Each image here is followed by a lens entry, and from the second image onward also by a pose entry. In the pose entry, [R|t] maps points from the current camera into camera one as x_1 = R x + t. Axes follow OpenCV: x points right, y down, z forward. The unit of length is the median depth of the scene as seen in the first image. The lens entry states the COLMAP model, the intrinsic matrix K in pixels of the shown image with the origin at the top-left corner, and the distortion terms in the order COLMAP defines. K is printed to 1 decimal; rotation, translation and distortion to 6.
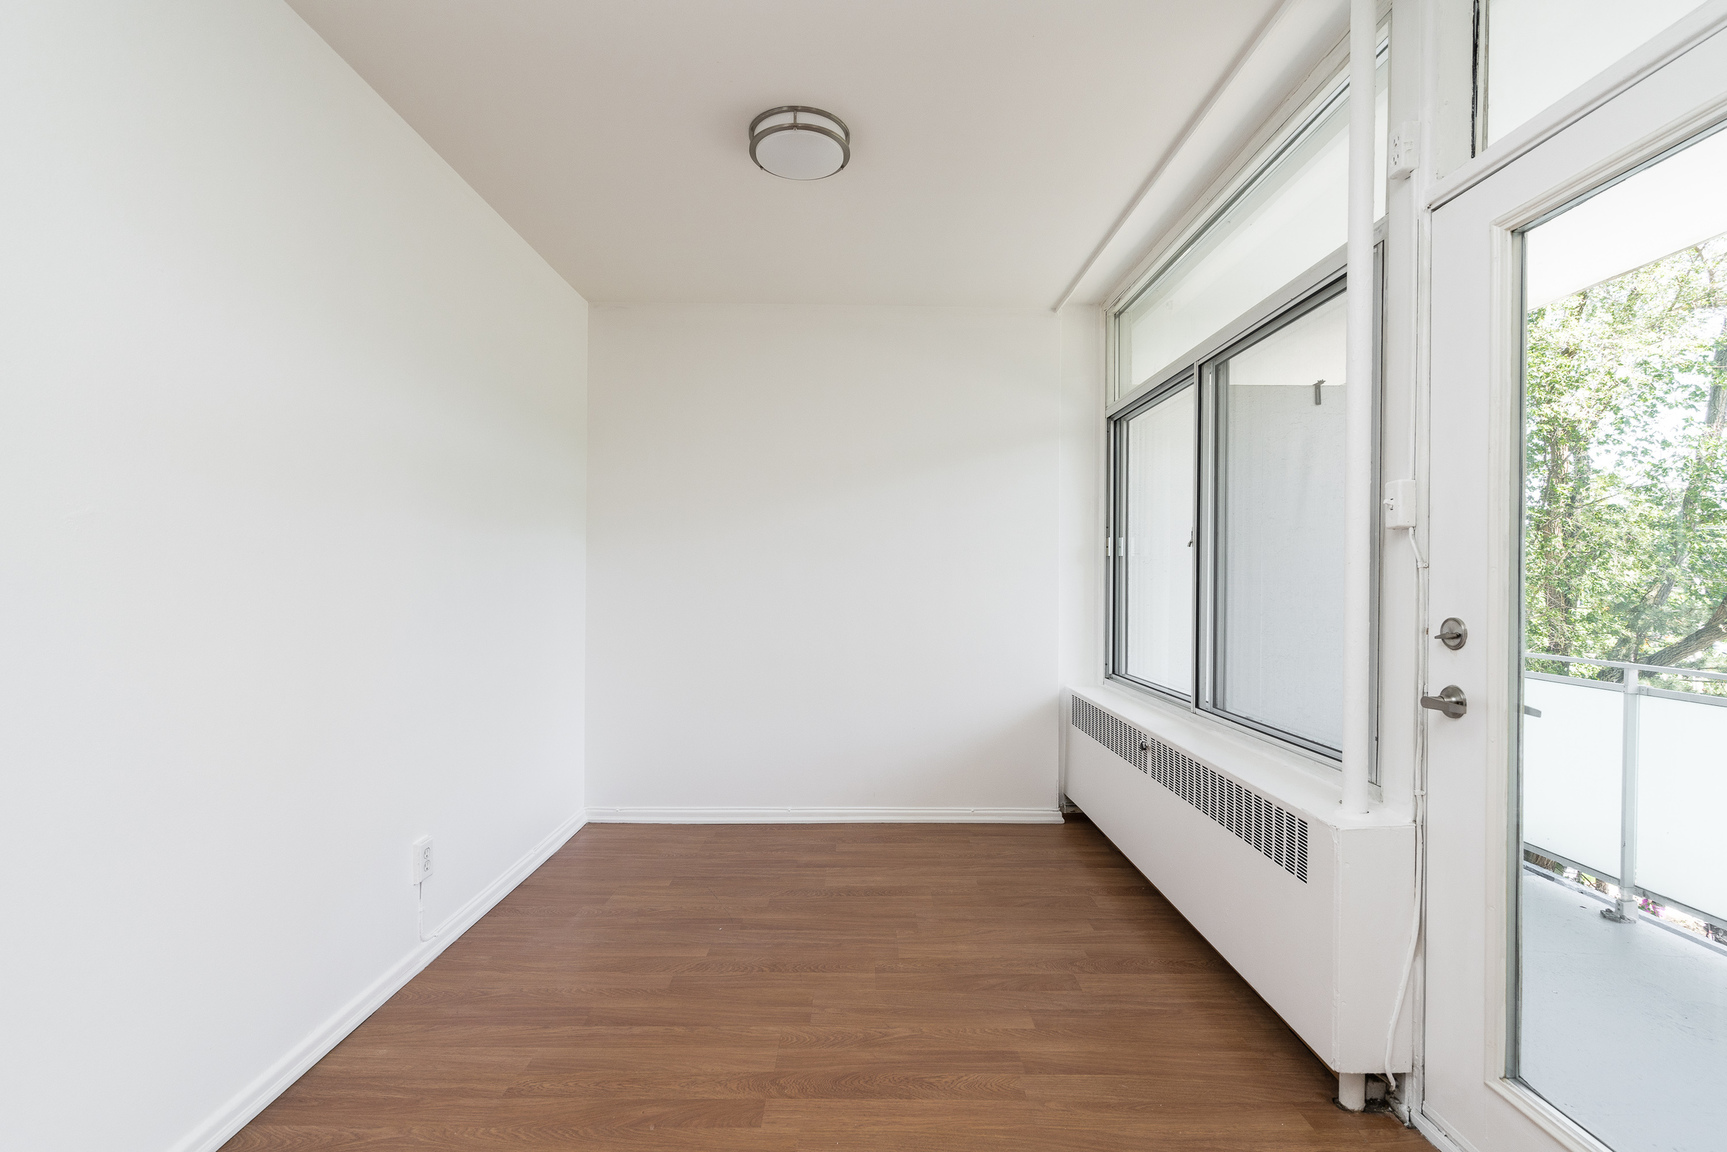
lens RADIAL K [[777.9, 0, 863.5], [0, 777.9, 576.0], [0, 0, 1]] dist [-0.000810, -0.000585]
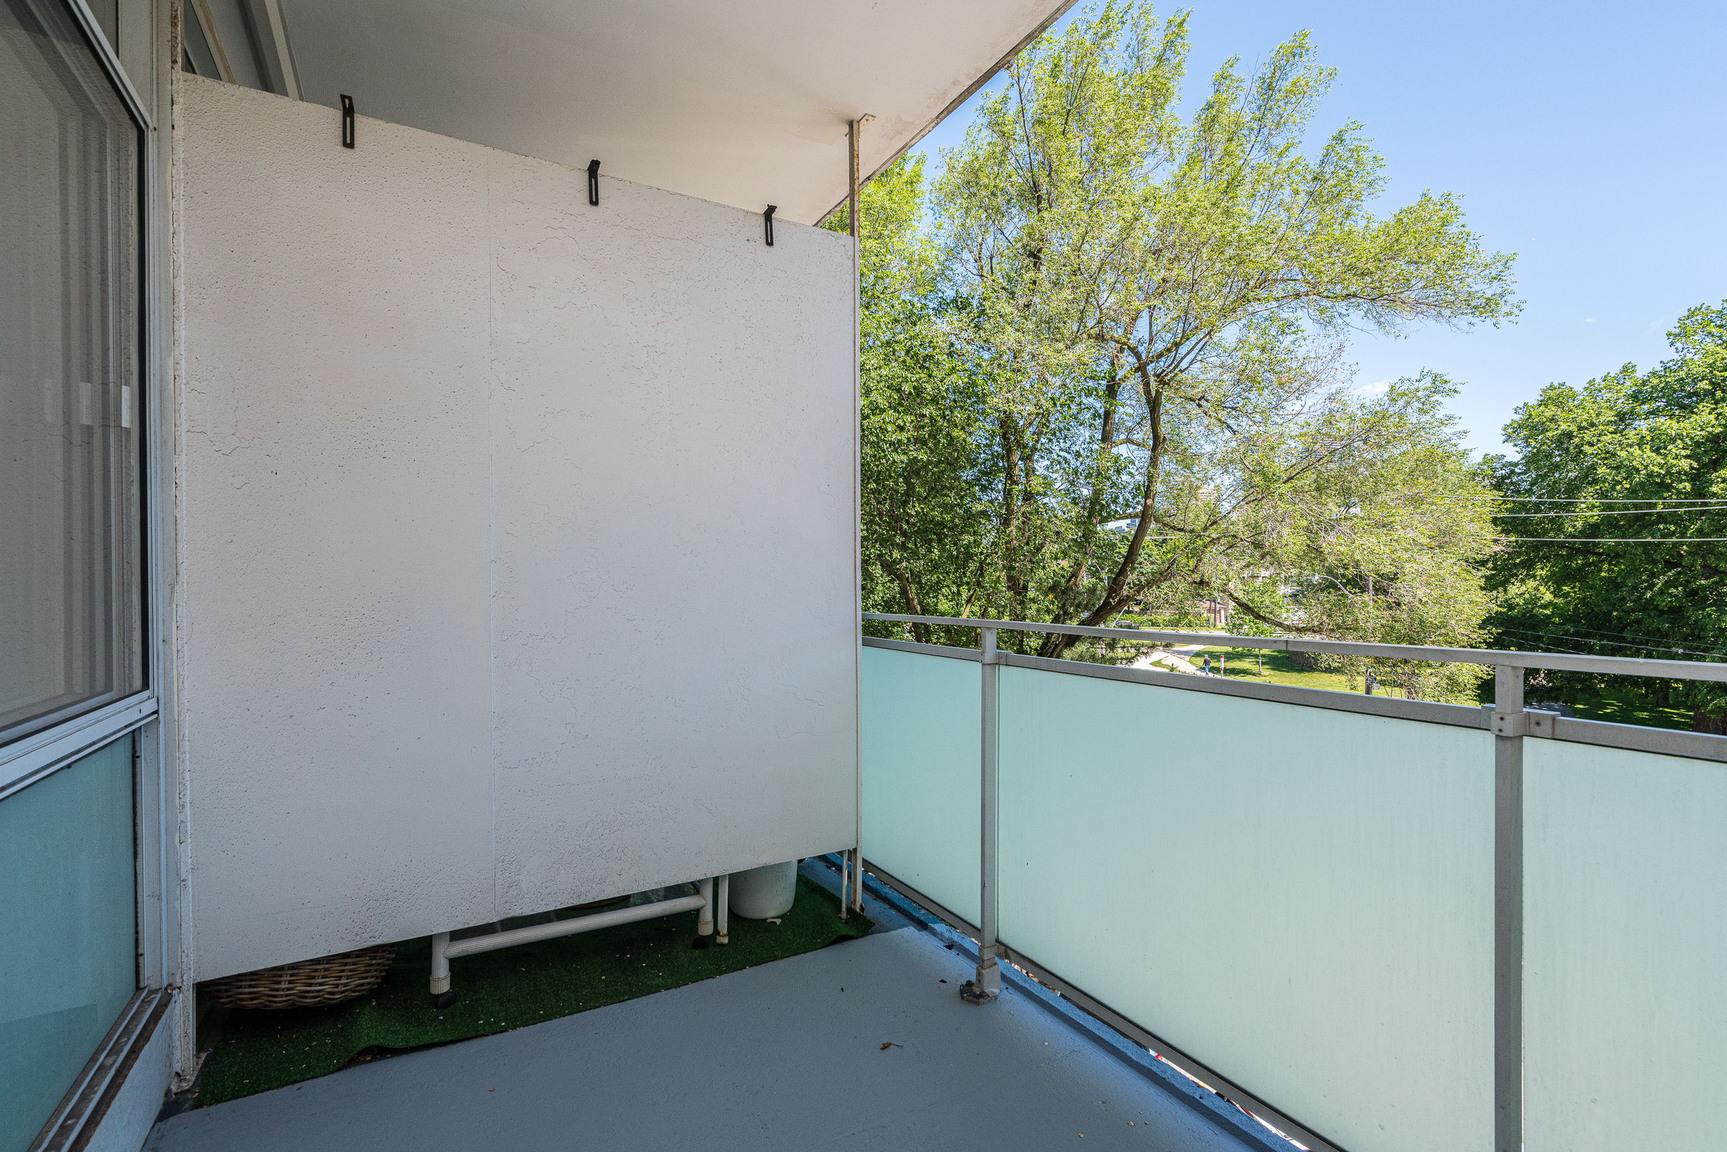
lens RADIAL K [[777.9, 0, 863.5], [0, 777.9, 576.0], [0, 0, 1]] dist [-0.000810, -0.000585]
pose [[0.867966, -0.012933, 0.496456, 0.134299], [0.015842, 0.999873, -0.001649, 0.017774], [-0.496371, 0.009296, 0.868061, 0.111144]]
